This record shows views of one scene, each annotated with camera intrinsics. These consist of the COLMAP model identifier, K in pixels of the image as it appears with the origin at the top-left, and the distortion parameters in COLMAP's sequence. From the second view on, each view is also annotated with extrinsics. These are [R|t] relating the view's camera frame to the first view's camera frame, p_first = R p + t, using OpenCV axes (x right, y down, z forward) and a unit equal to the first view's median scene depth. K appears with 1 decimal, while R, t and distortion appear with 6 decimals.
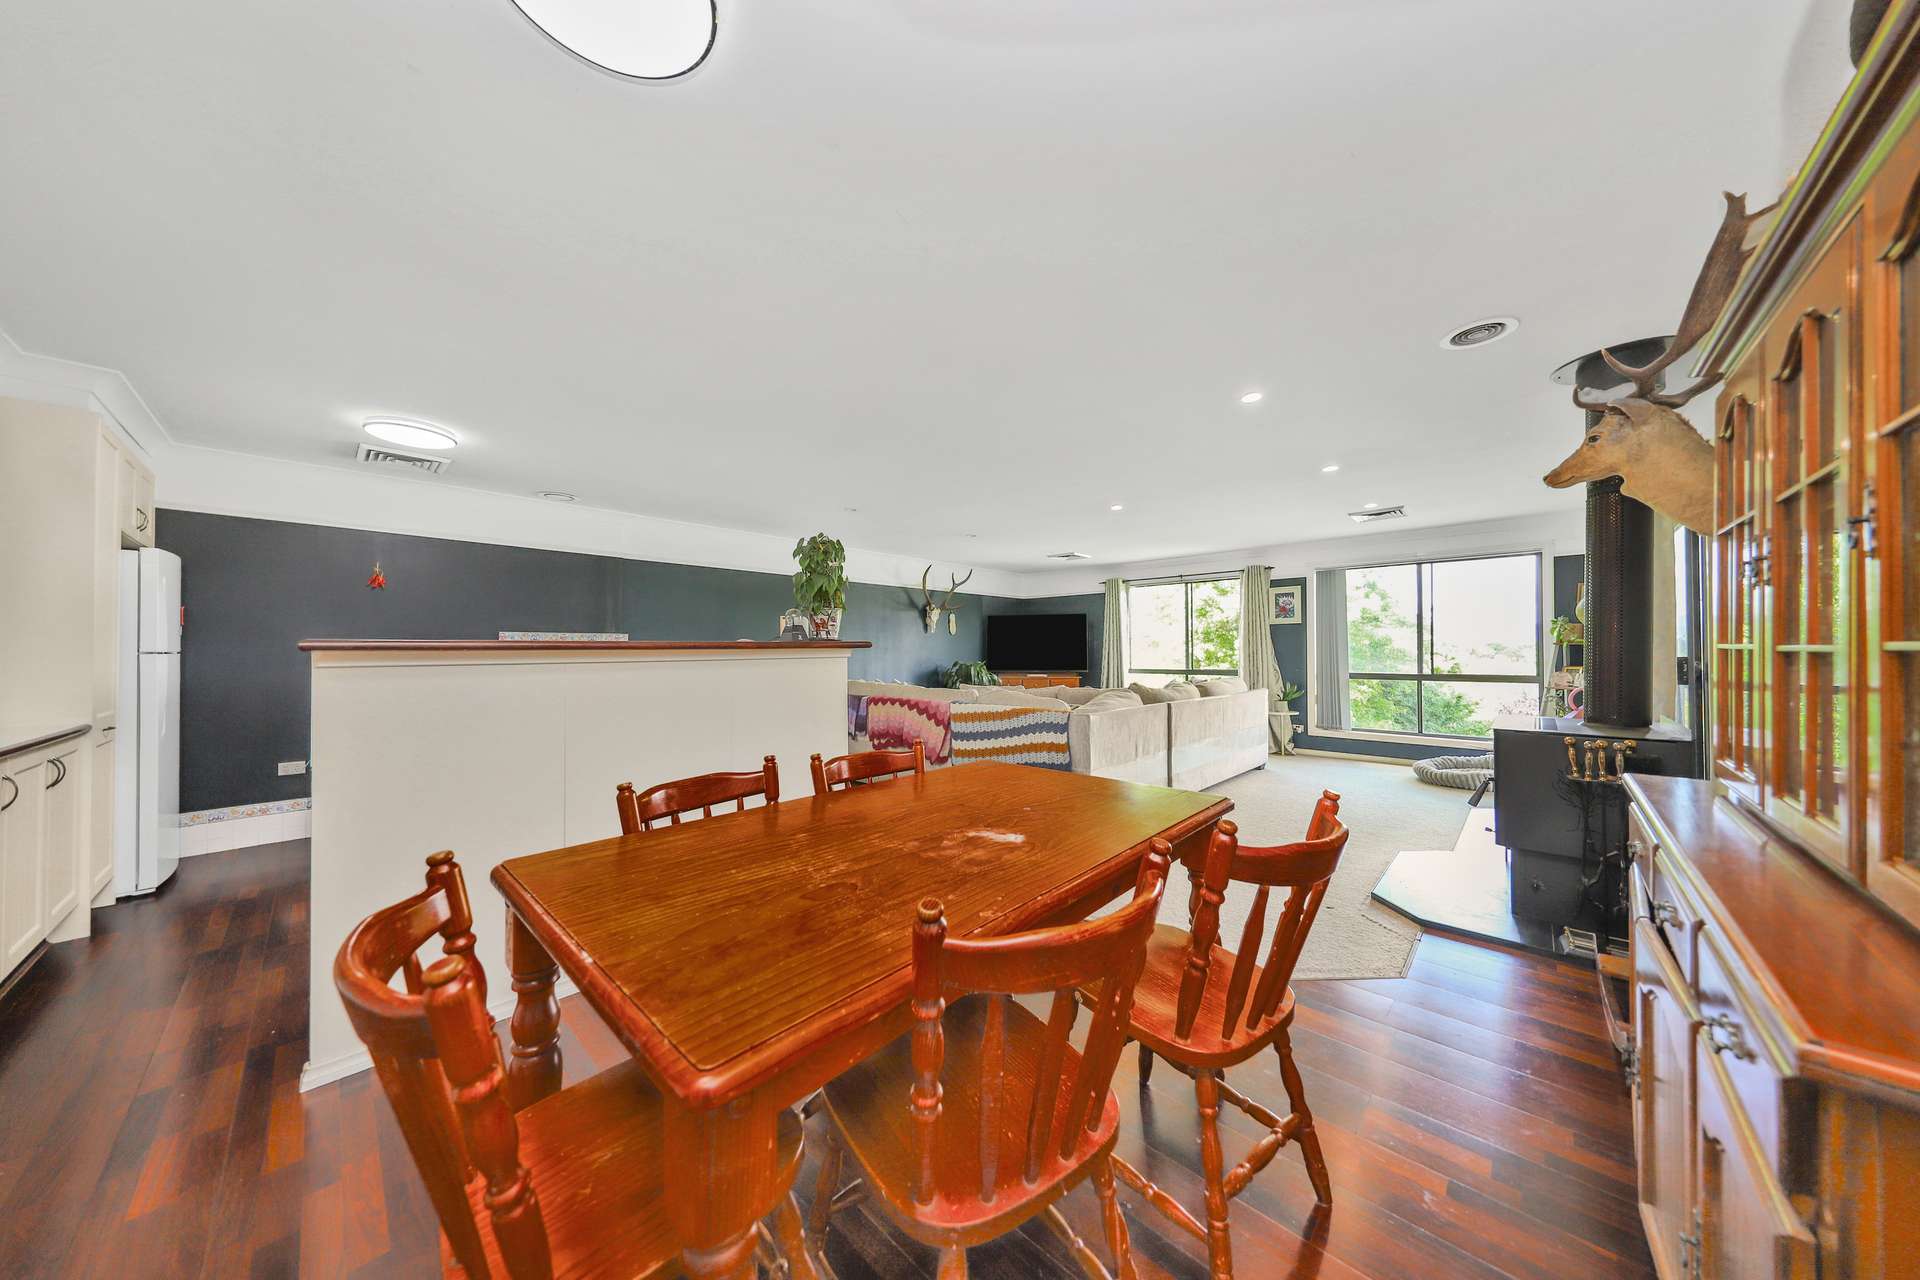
lens RADIAL K [[611.9, 0, 958.2], [0, 611.9, 640.5], [0, 0, 1]] dist [0.000730, 0.000076]
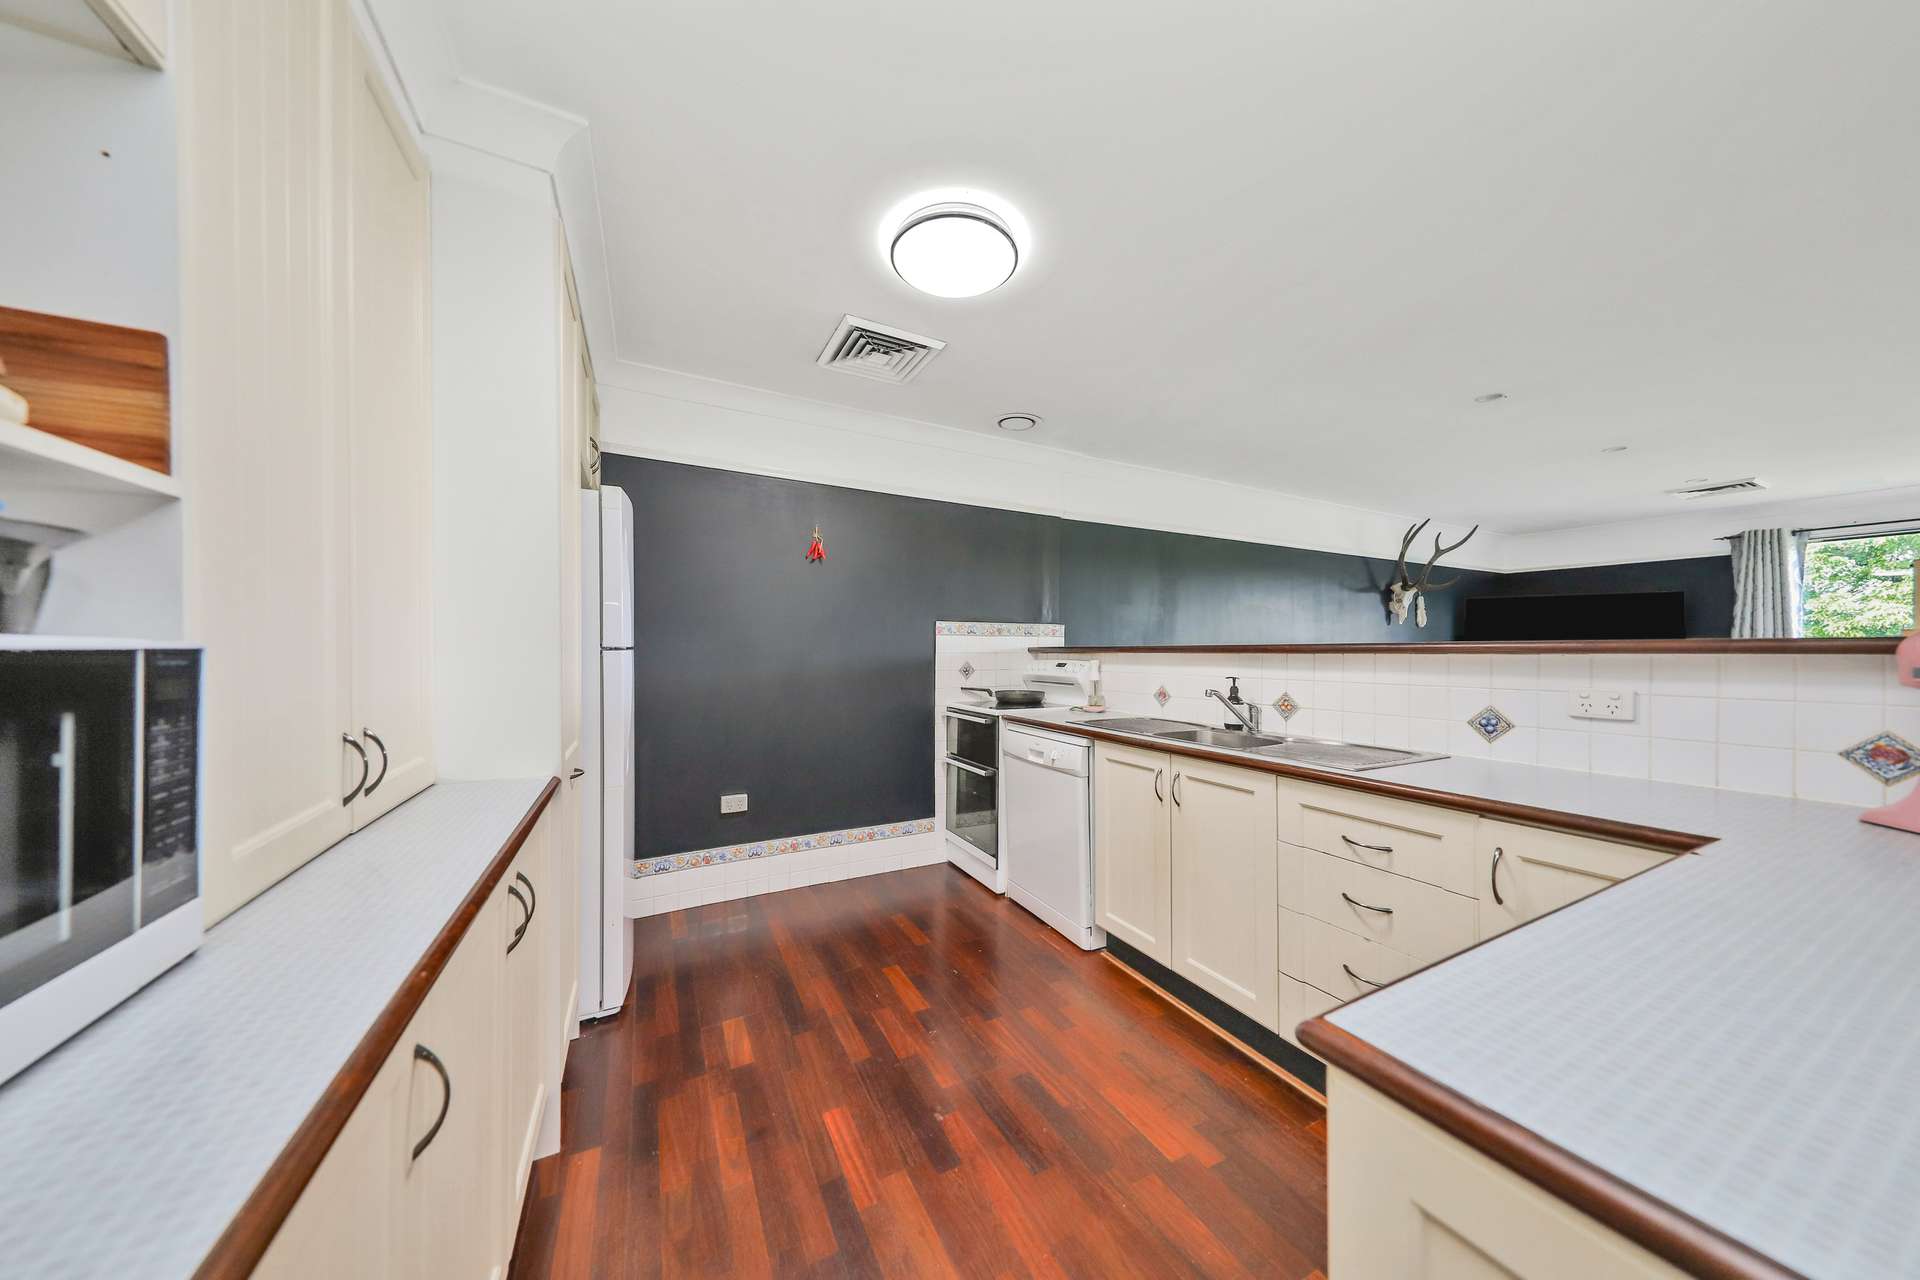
lens RADIAL K [[611.9, 0, 966.9], [0, 611.9, 649.7], [0, 0, 1]] dist [0.000730, 0.000076]
pose [[0.946212, 0.006023, -0.323490, -0.286863], [0.000203, 0.999815, 0.019210, 0.003481], [0.323546, -0.018243, 0.946036, 0.193250]]
